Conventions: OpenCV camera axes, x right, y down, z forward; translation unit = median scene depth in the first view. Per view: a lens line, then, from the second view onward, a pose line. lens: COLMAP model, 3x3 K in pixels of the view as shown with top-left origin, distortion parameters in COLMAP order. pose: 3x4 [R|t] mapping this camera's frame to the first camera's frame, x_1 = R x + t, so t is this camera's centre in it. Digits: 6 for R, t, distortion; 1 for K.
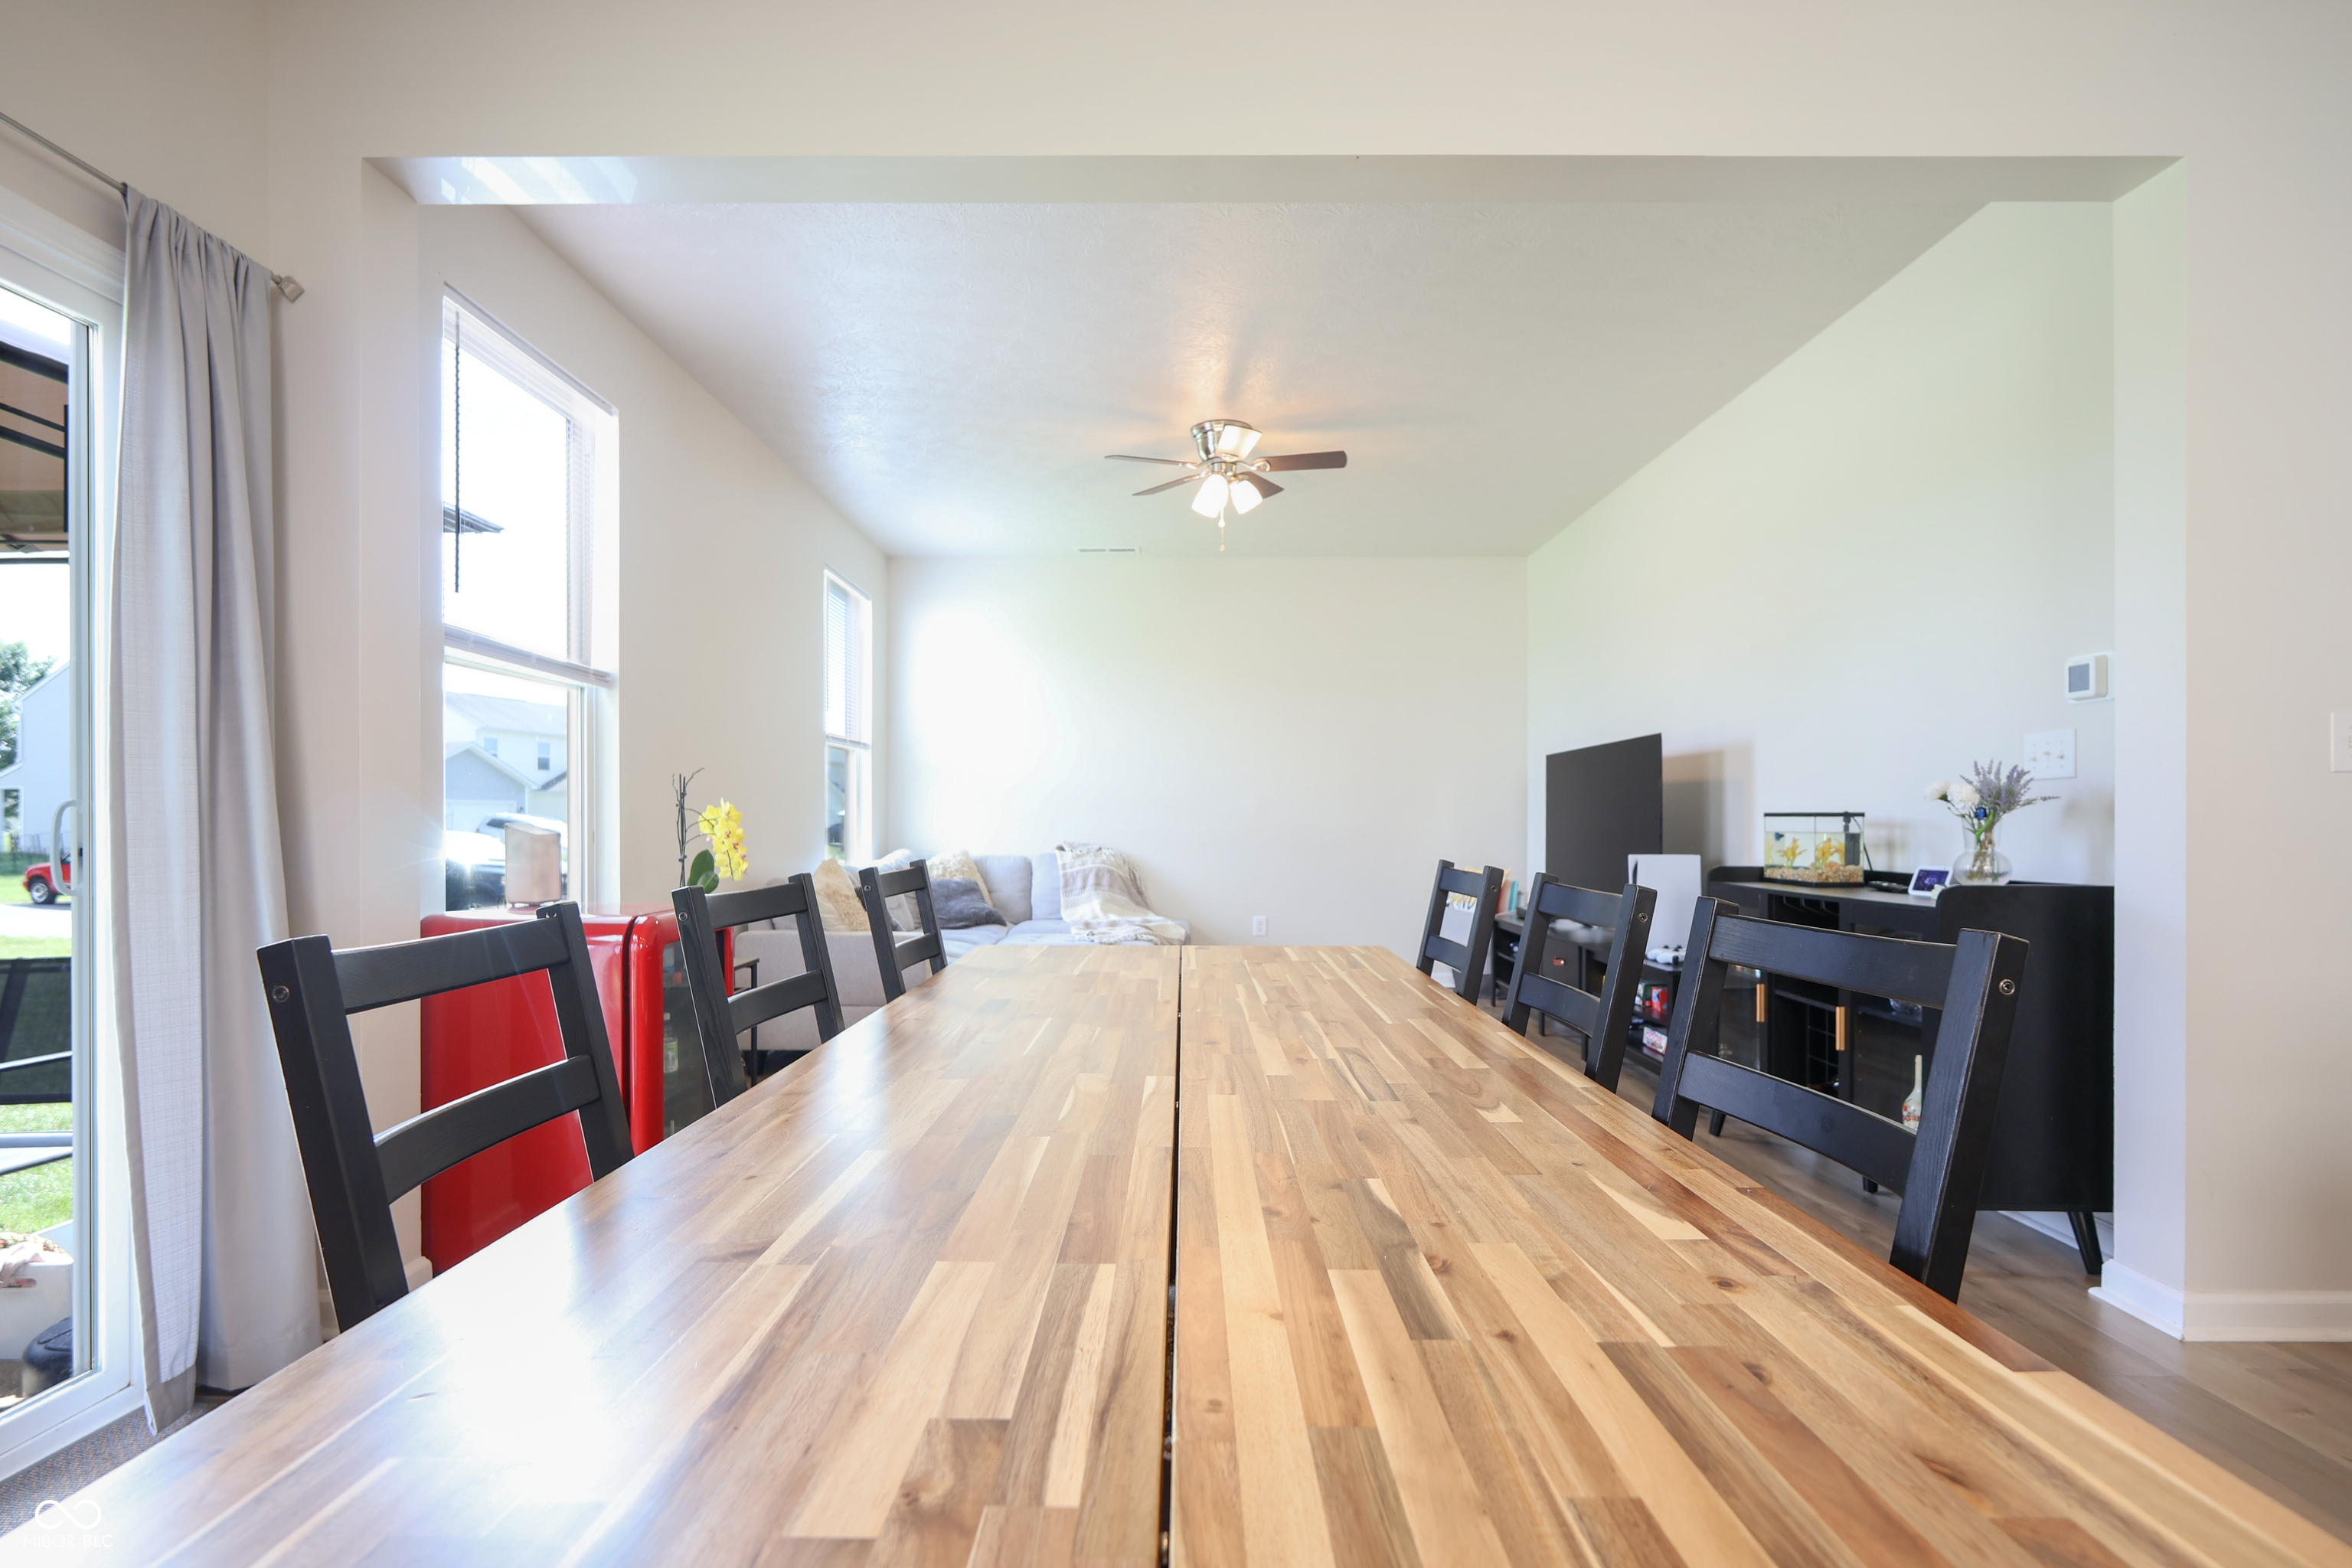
lens RADIAL K [[1094.6, 0, 1205.3], [0, 1094.6, 809.8], [0, 0, 1]] dist [-0.020156, -0.000081]
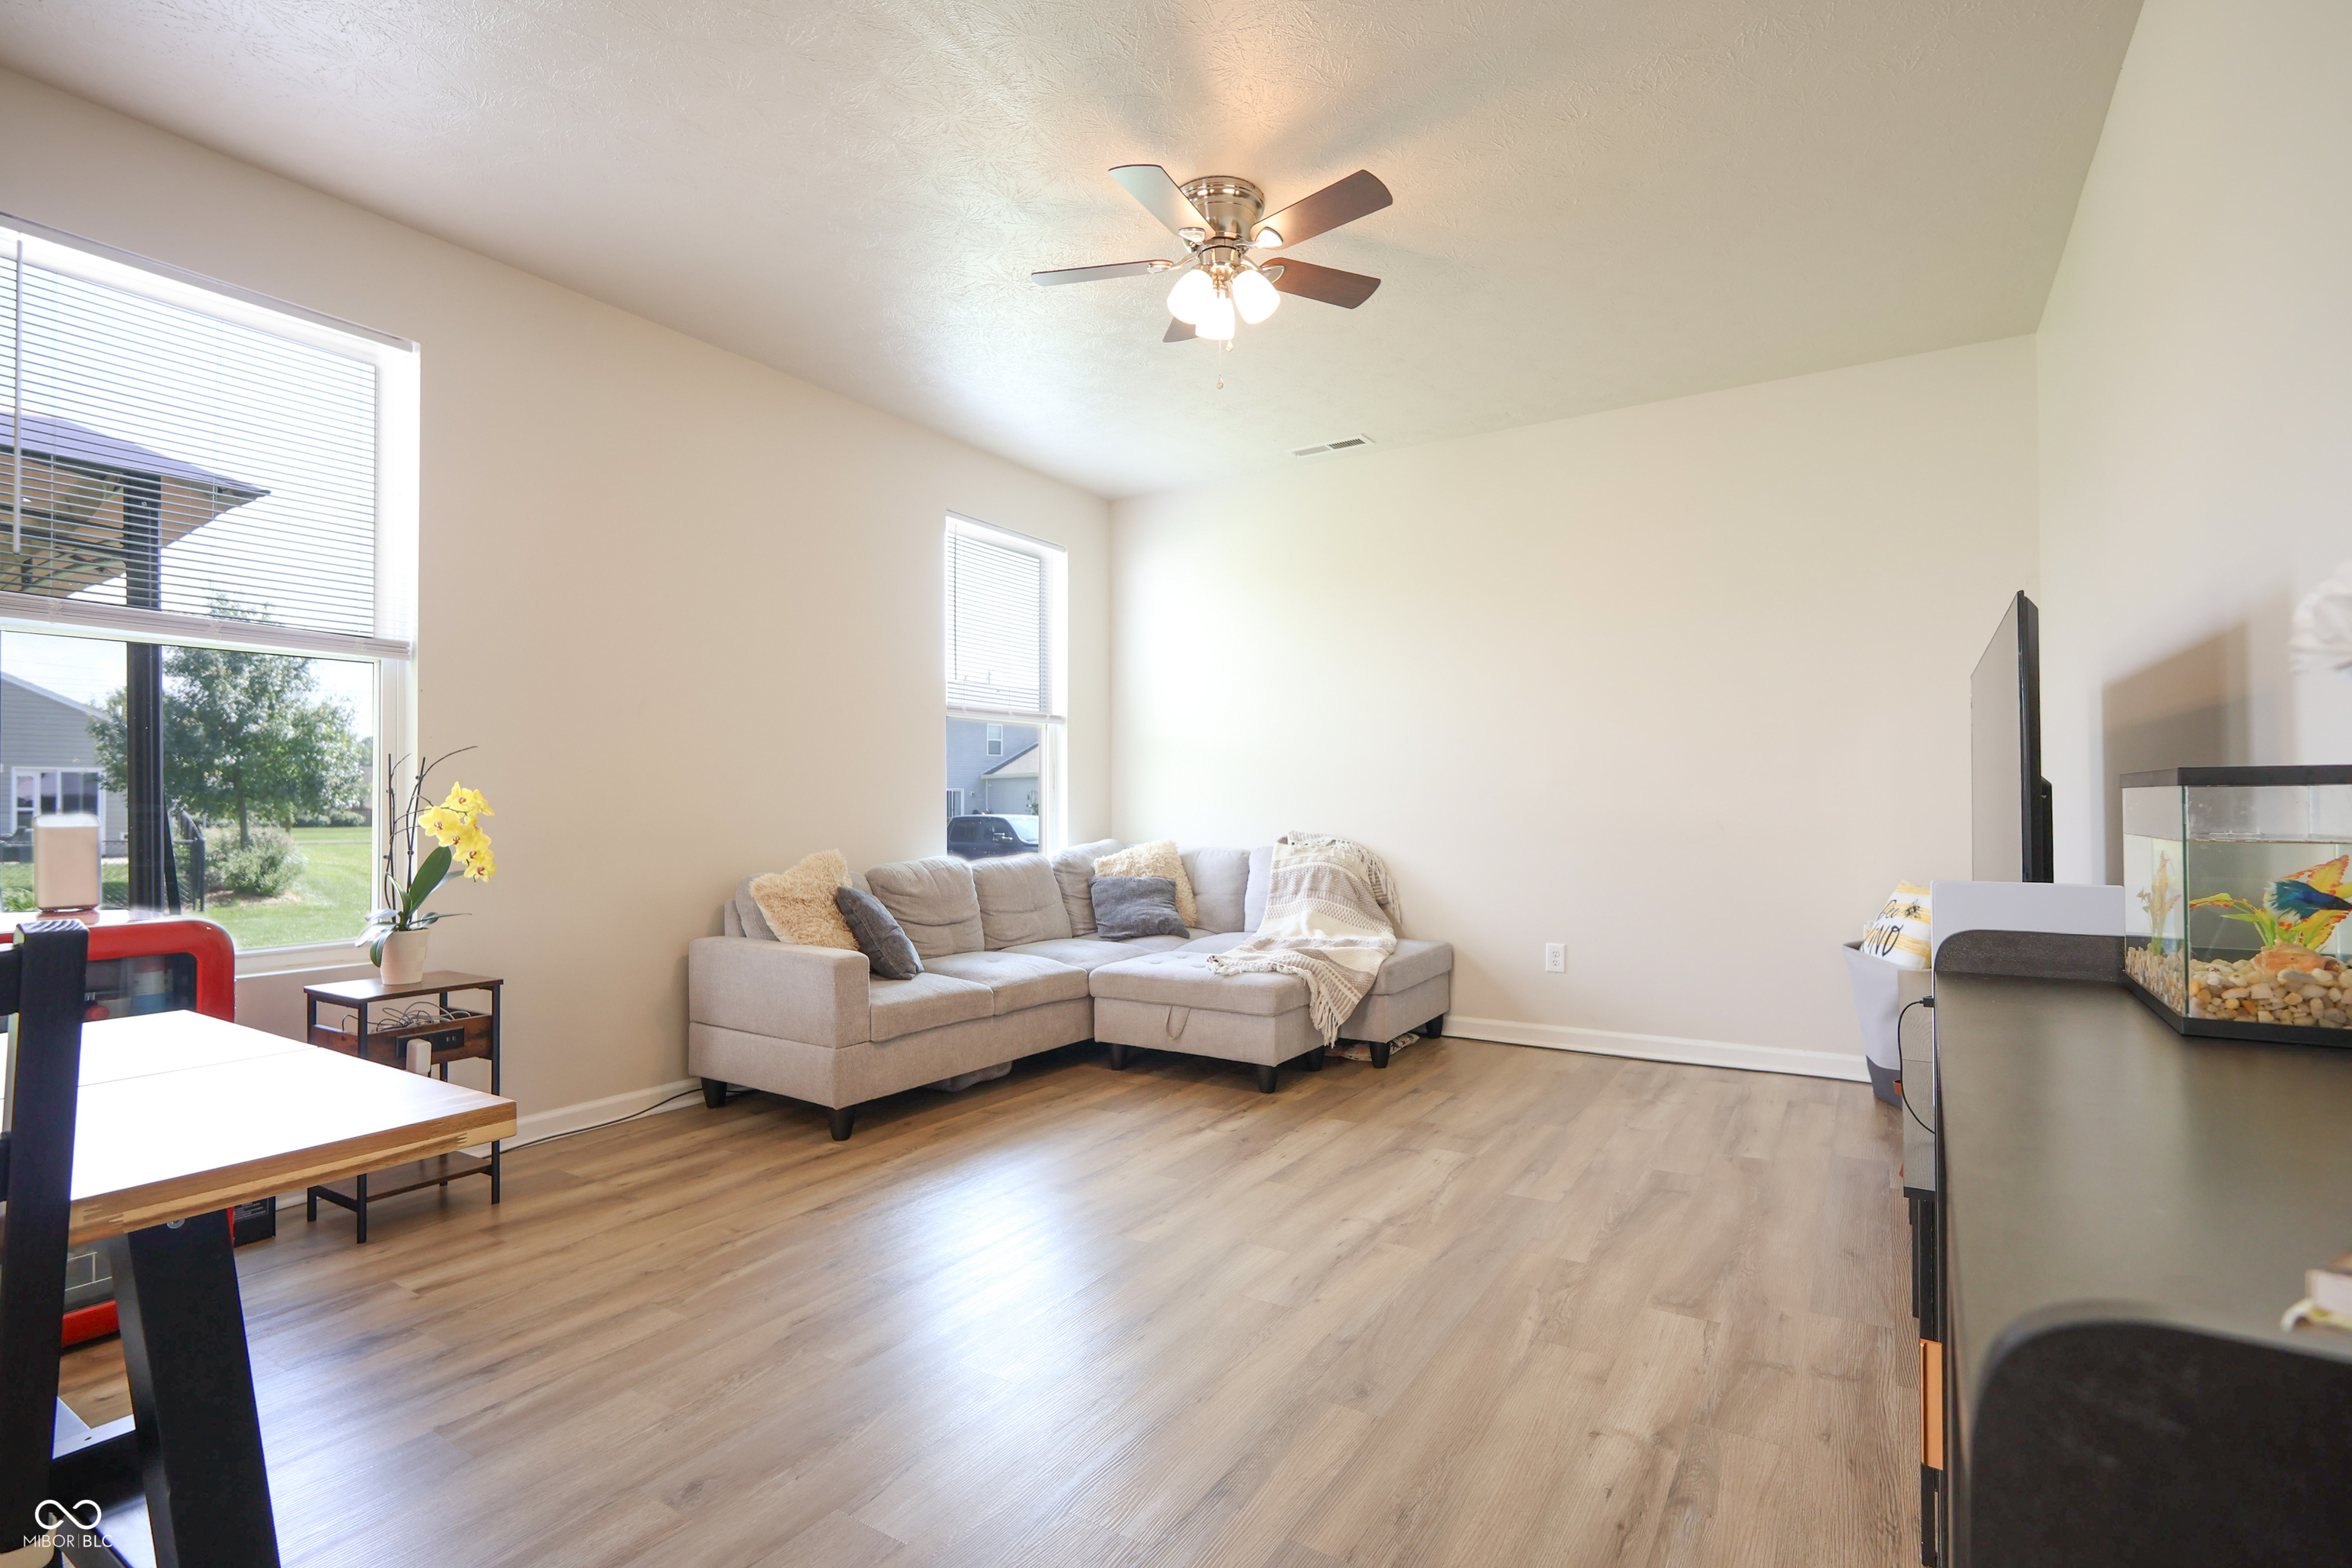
lens RADIAL K [[1115.9, 0, 1183.4], [0, 1115.9, 795.7], [0, 0, 1]] dist [-0.004843, 0.001684]
pose [[0.838680, -0.008403, -0.544560, 0.246978], [0.010132, 0.999949, 0.000175, 0.002376], [0.544531, -0.005664, 0.838722, 0.304270]]
